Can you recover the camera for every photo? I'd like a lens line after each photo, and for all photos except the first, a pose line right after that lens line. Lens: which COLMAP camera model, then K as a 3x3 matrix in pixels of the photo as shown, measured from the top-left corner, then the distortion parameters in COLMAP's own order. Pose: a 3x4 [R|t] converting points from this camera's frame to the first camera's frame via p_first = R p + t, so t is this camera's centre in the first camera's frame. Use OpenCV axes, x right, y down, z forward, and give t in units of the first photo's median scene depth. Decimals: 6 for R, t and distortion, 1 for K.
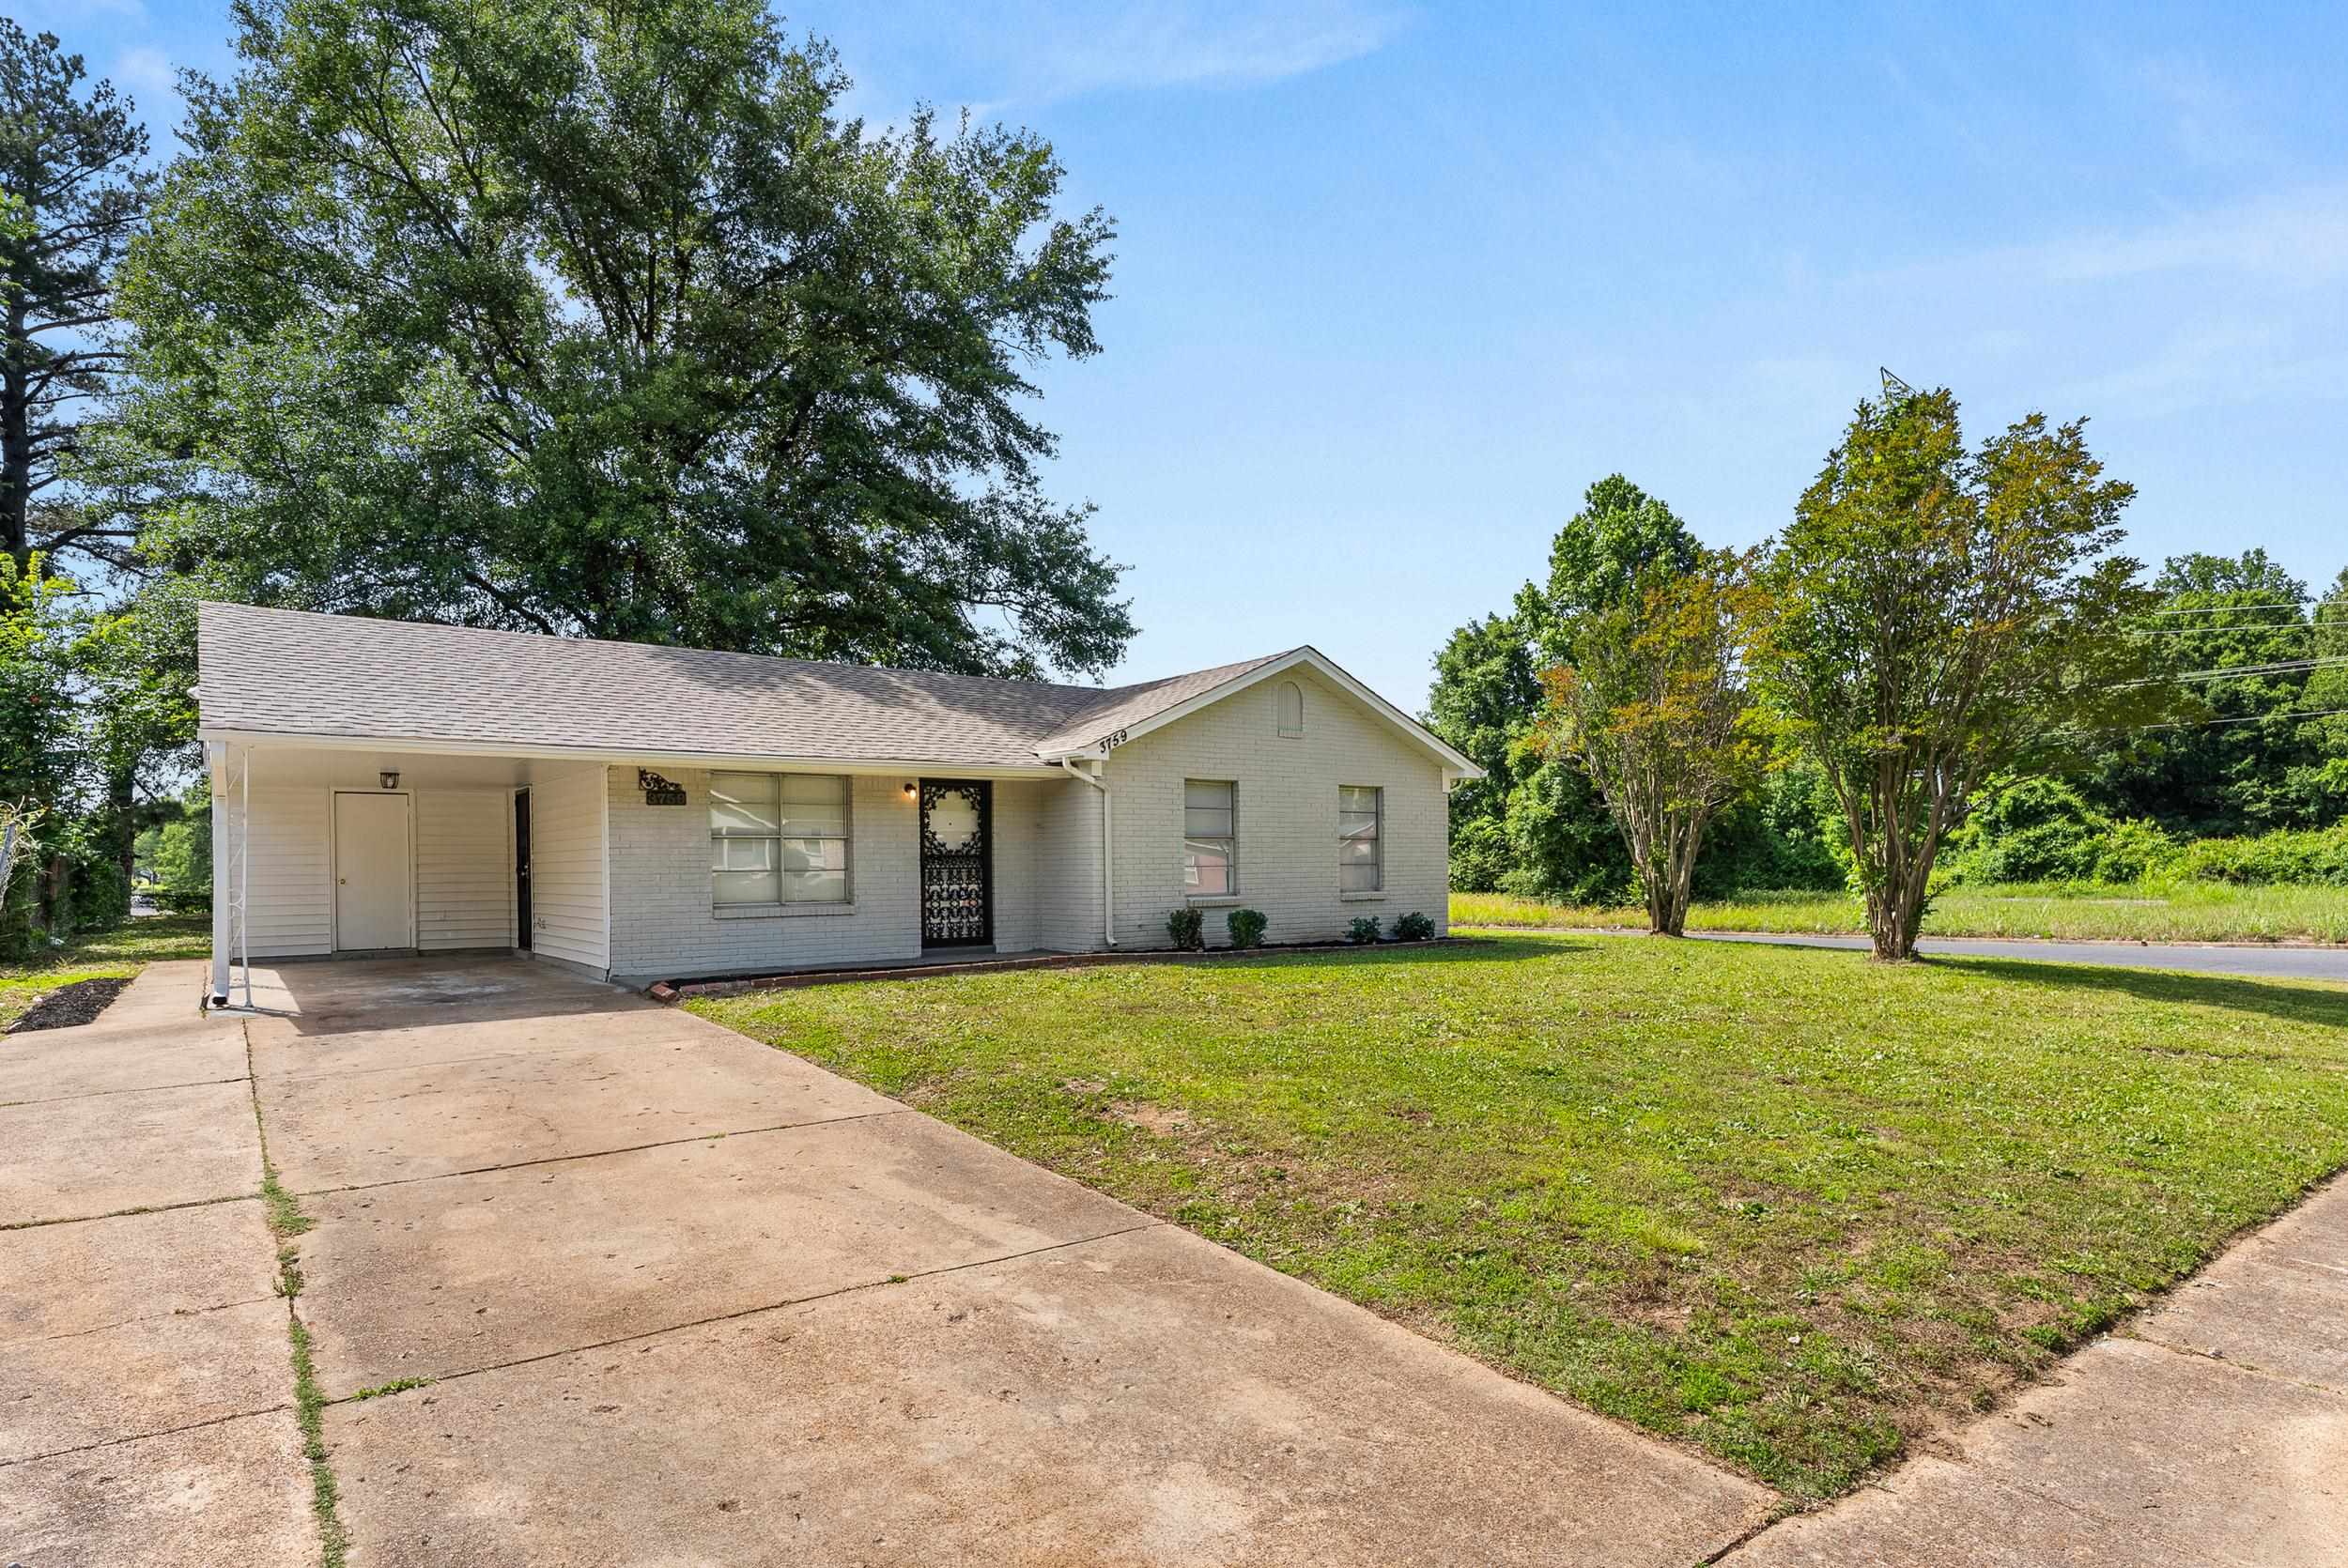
lens RADIAL K [[1209.5, 0, 1179.4], [0, 1209.5, 843.4], [0, 0, 1]] dist [-0.001733, 0.000400]
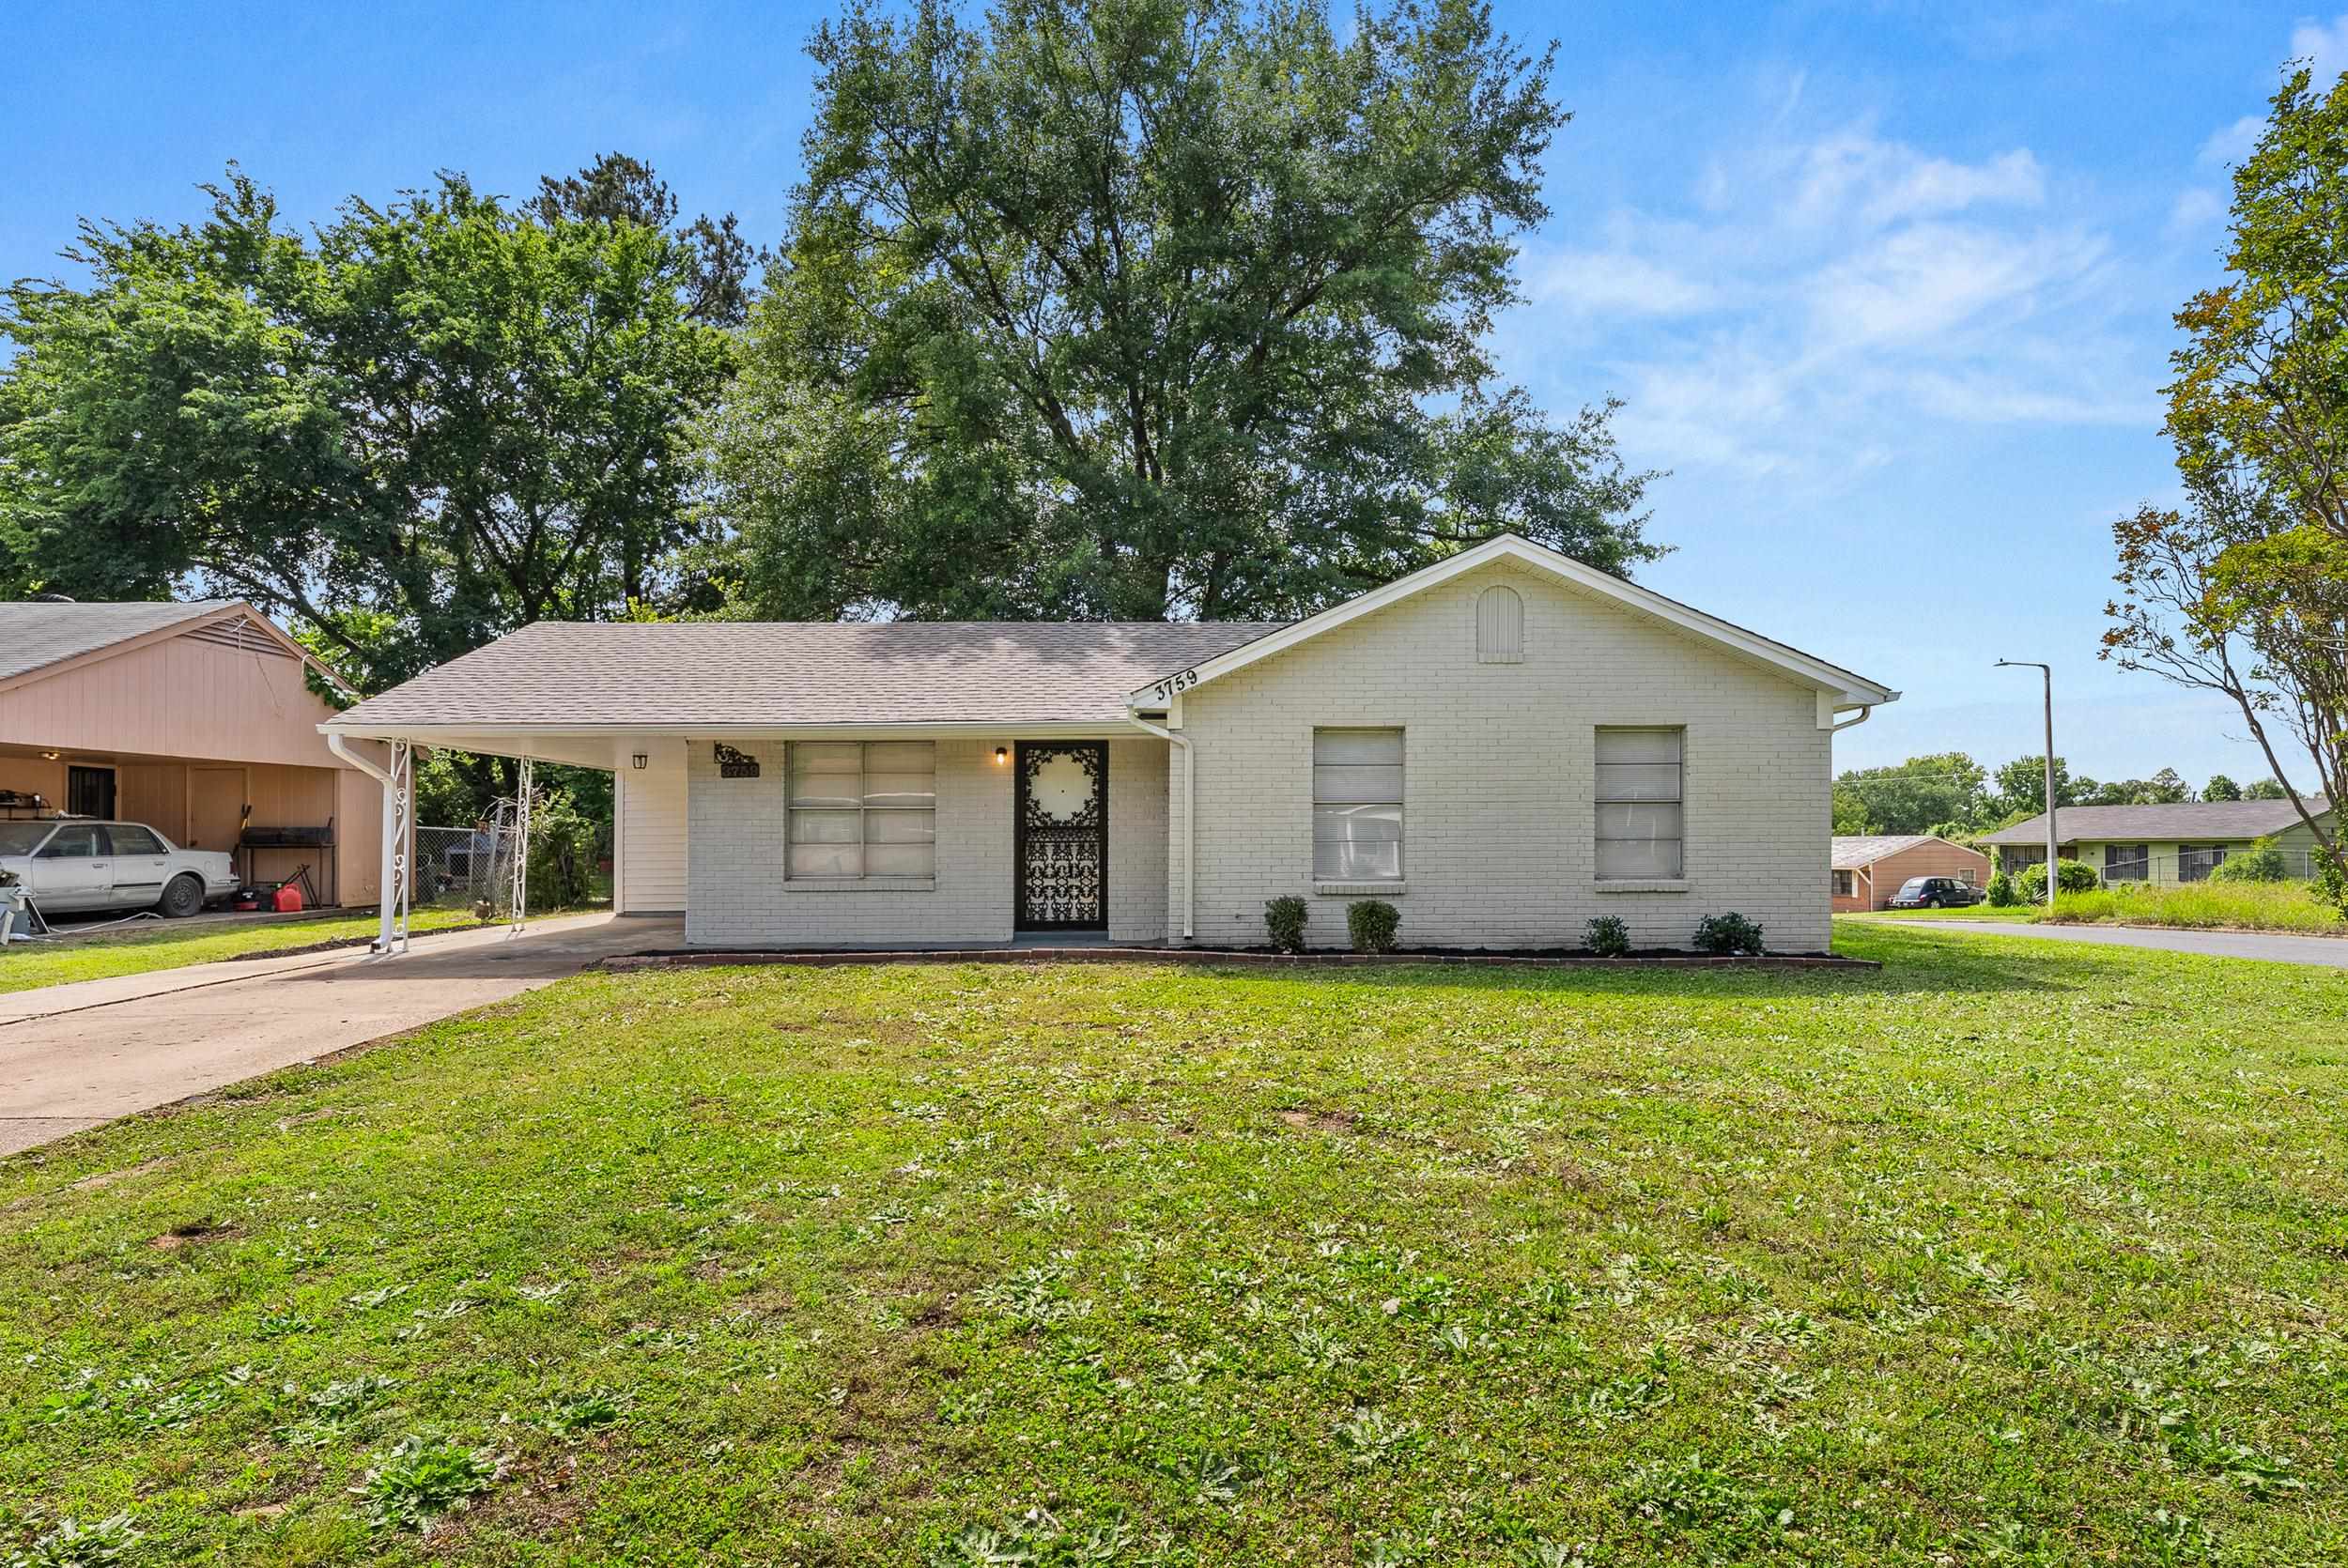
lens RADIAL K [[1209.5, 0, 1179.4], [0, 1209.5, 843.4], [0, 0, 1]] dist [-0.001733, 0.000400]
pose [[0.810286, 0.007886, -0.585981, 0.391816], [0.005380, 0.999767, 0.020895, 0.003759], [0.586009, -0.020083, 0.810055, 0.331171]]
